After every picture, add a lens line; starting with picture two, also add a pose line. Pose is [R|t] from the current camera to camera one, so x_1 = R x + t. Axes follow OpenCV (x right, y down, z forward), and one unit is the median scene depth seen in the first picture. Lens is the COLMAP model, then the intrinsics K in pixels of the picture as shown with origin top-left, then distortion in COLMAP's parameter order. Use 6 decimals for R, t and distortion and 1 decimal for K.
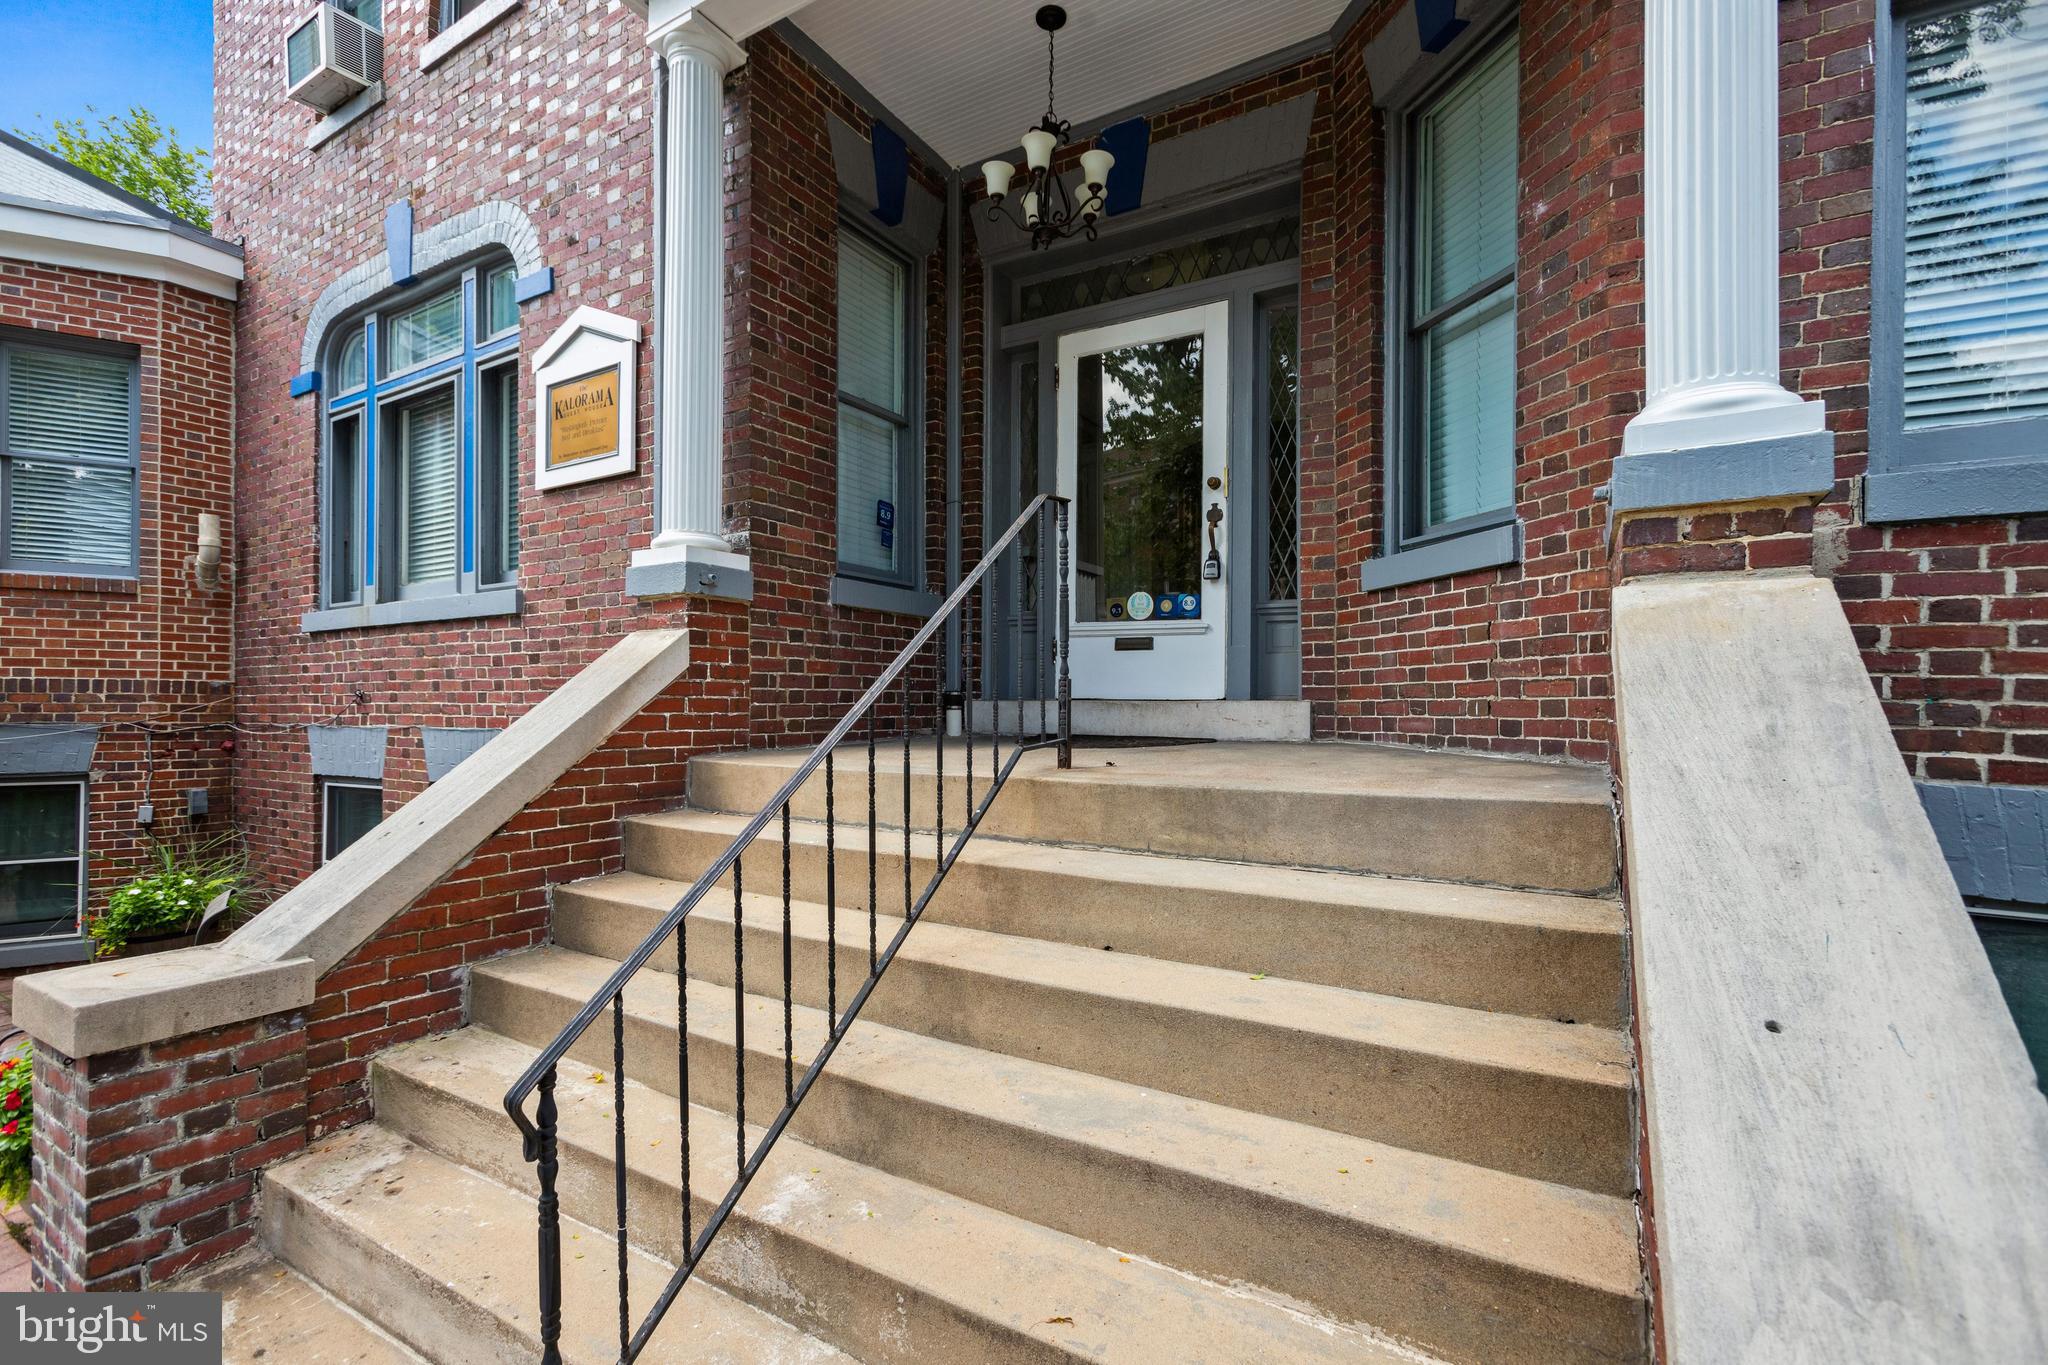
lens RADIAL K [[930.1, 0, 1028.2], [0, 930.1, 689.6], [0, 0, 1]] dist [0.002731, 0.000592]
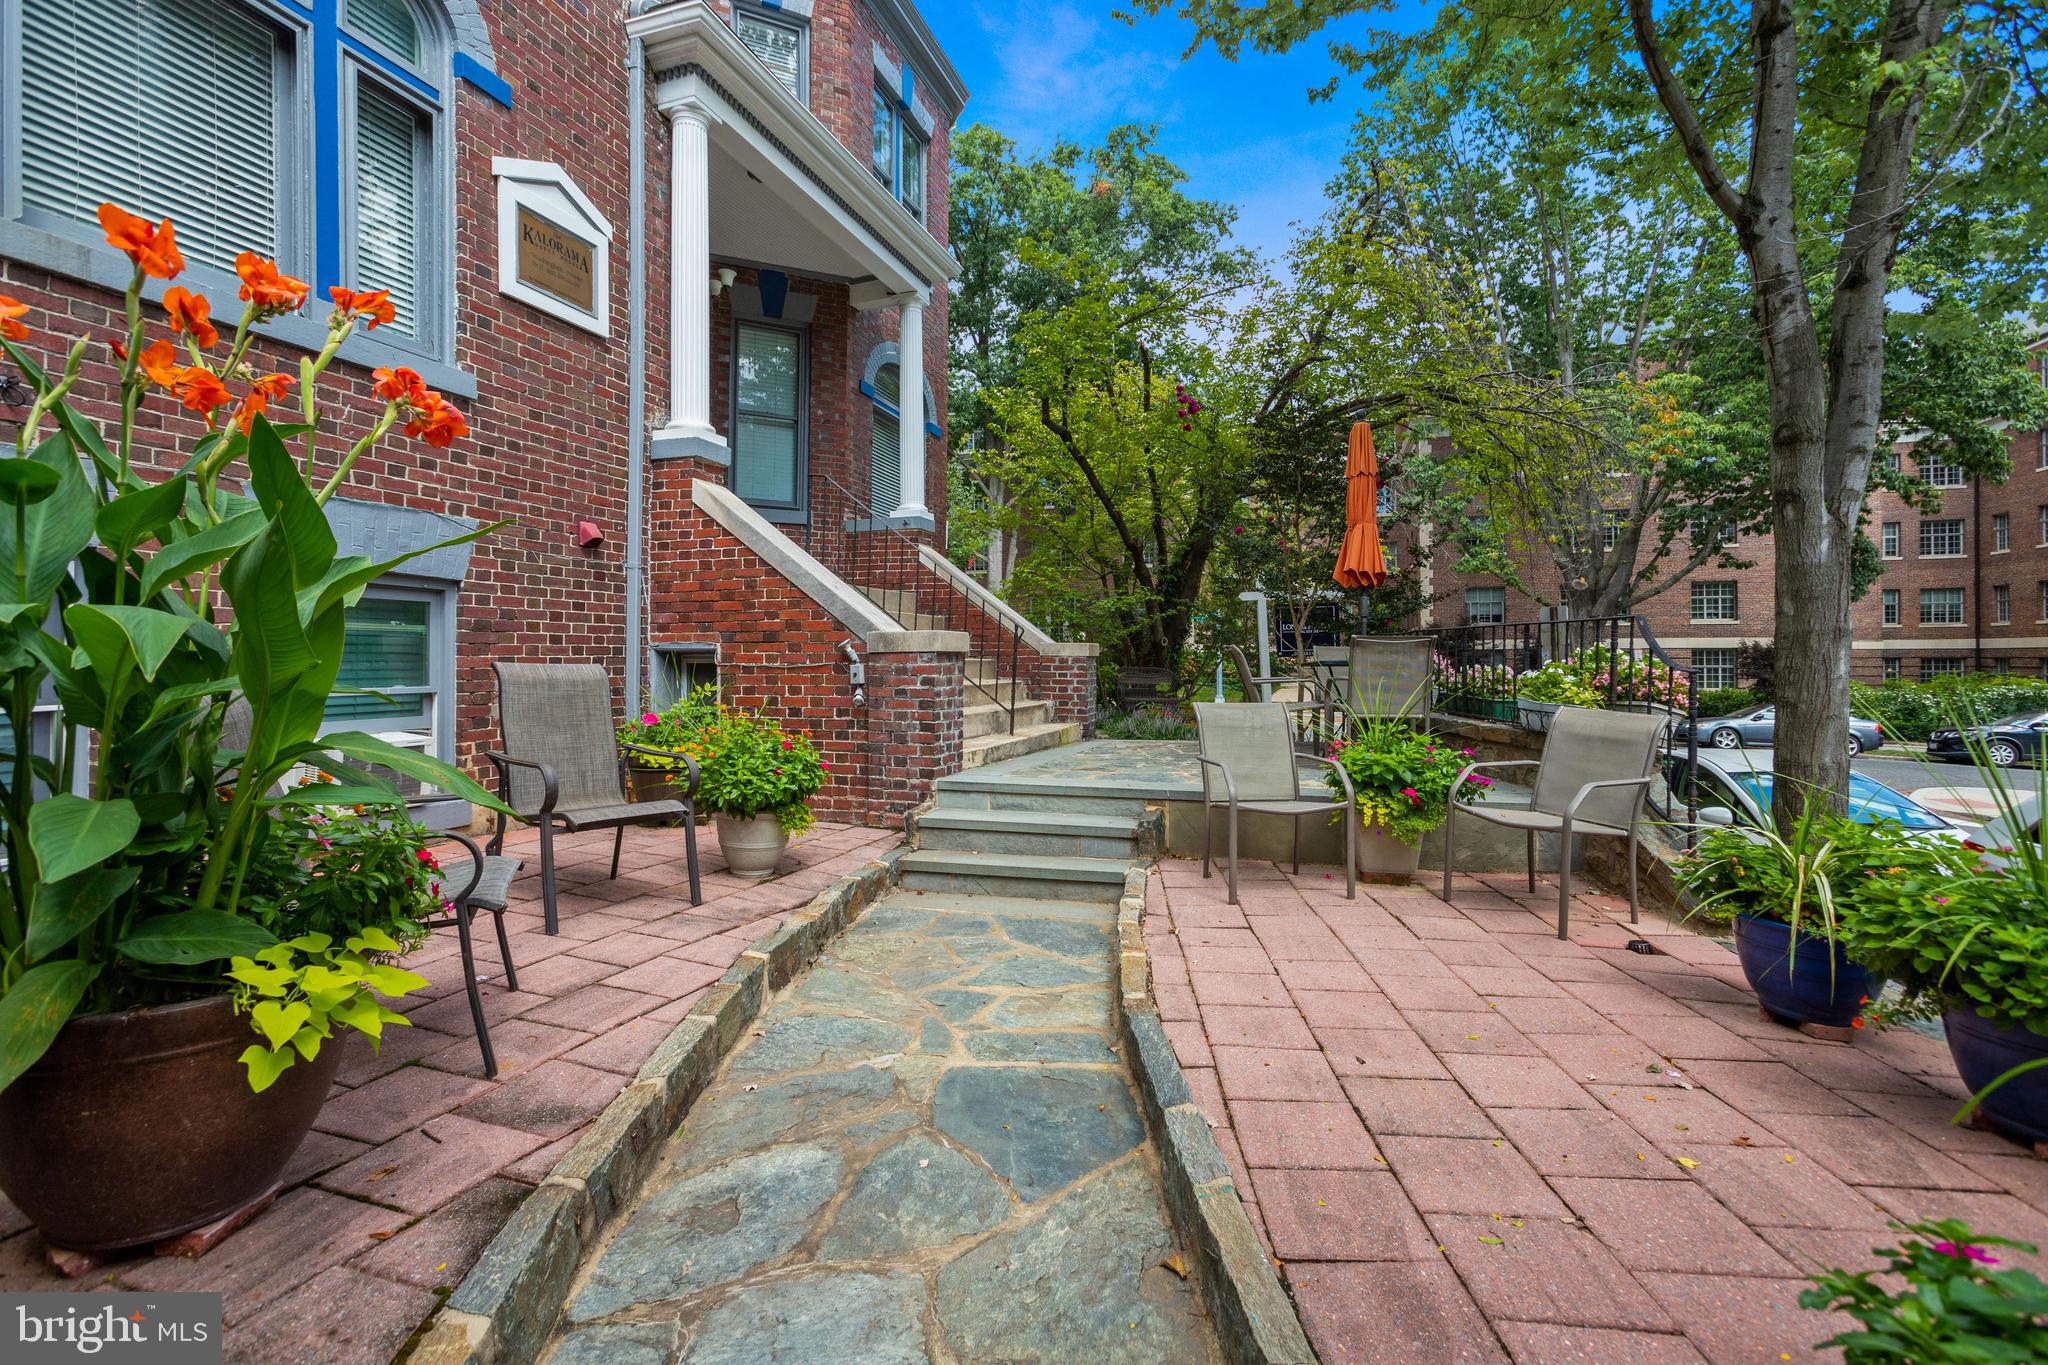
lens RADIAL K [[930.1, 0, 1021.2], [0, 930.1, 663.8], [0, 0, 1]] dist [0.002731, 0.000592]
pose [[-0.229464, -0.010414, 0.973261, -1.739226], [-0.013495, 0.999881, 0.007517, 0.190743], [-0.973224, -0.011409, -0.229578, 0.697352]]
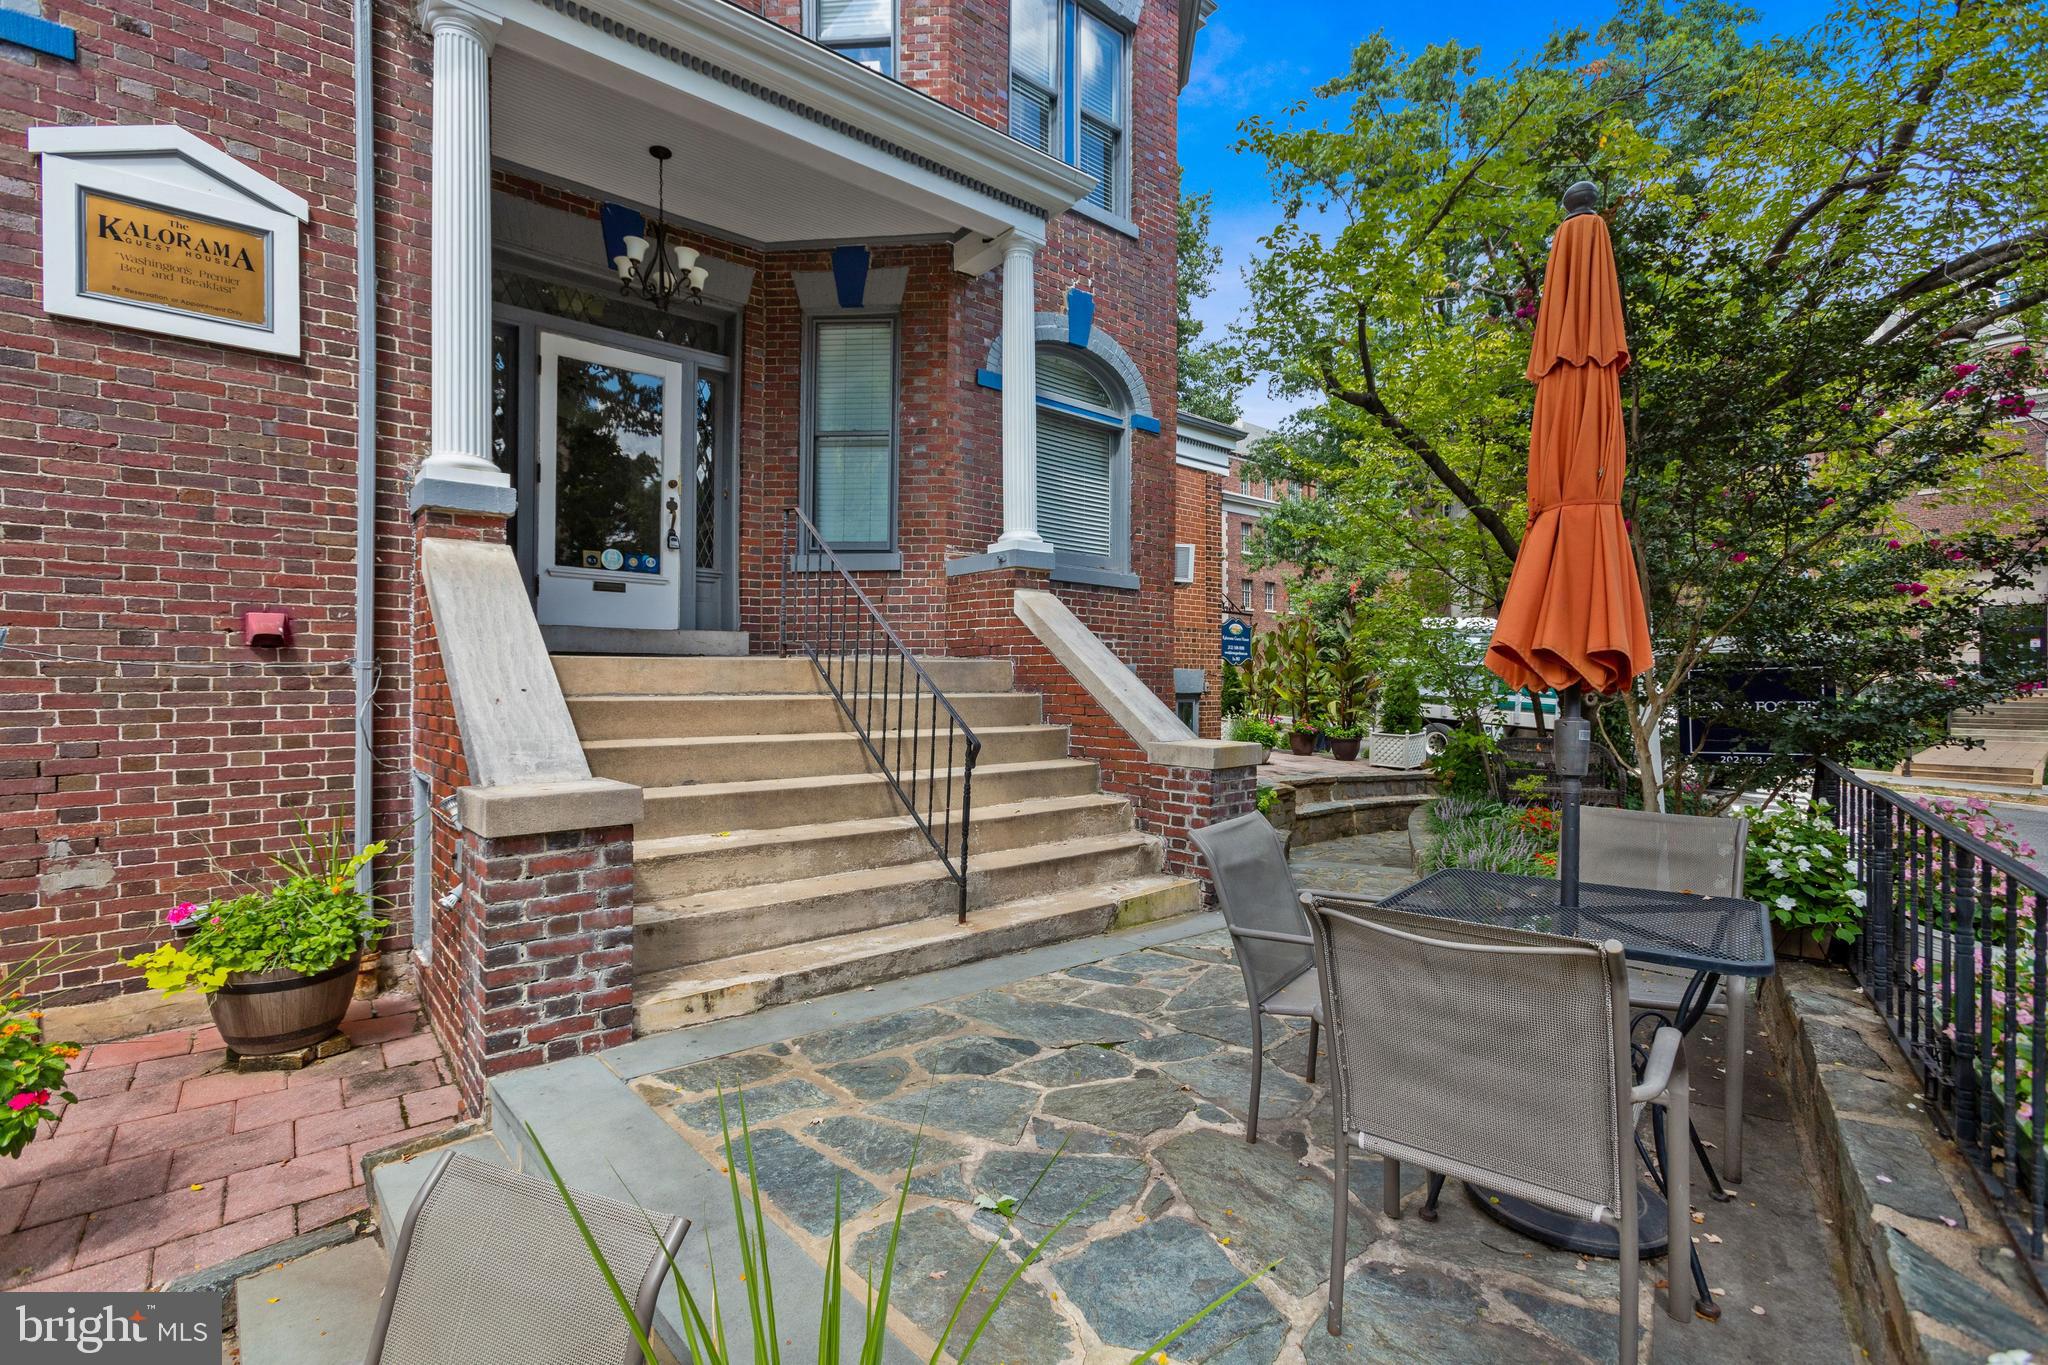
lens RADIAL K [[930.1, 0, 1033.8], [0, 930.1, 684.6], [0, 0, 1]] dist [0.002731, 0.000592]
pose [[0.299315, -0.010974, 0.954091, -1.055380], [-0.008921, 0.999858, 0.014300, 0.072389], [-0.954113, -0.012792, 0.299175, 0.002935]]
